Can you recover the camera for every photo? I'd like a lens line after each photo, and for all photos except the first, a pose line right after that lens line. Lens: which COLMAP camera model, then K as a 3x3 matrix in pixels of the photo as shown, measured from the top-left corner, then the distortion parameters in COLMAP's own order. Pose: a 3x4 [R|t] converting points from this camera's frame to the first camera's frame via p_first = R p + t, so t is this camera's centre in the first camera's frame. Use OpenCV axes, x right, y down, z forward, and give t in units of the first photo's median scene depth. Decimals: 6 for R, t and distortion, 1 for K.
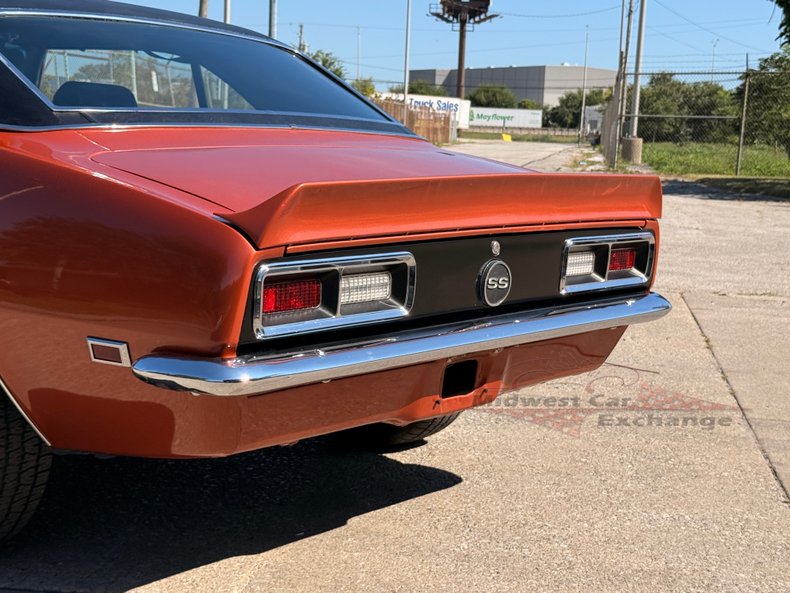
lens RADIAL K [[1185.8, 0, 393.3], [0, 1185.8, 297.5], [0, 0, 1]] dist [0.153313, -0.110712]
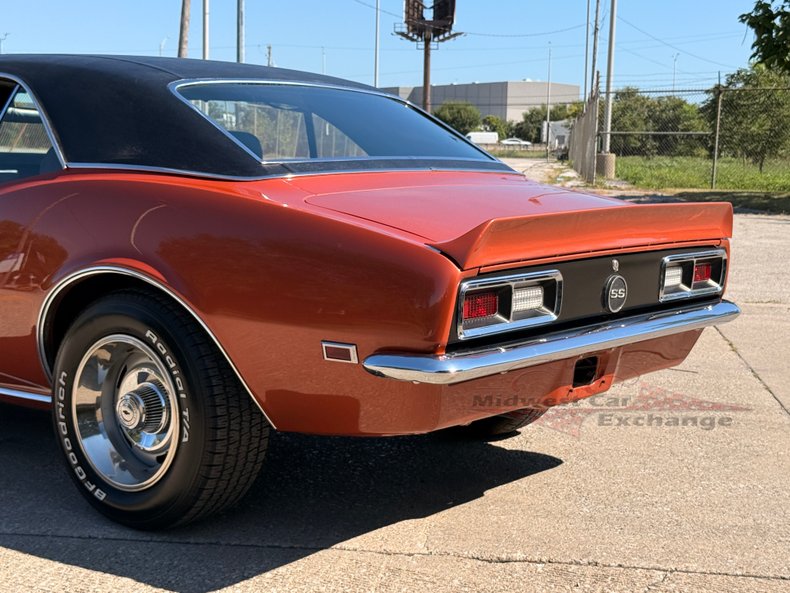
lens RADIAL K [[1175.4, 0, 396.2], [0, 1175.4, 288.4], [0, 0, 1]] dist [0.160535, -0.129639]
pose [[0.999540, -0.019780, 0.023003, -0.161909], [0.020272, 0.999566, -0.021353, 0.004010], [-0.022570, 0.021810, 0.999507, -0.214967]]
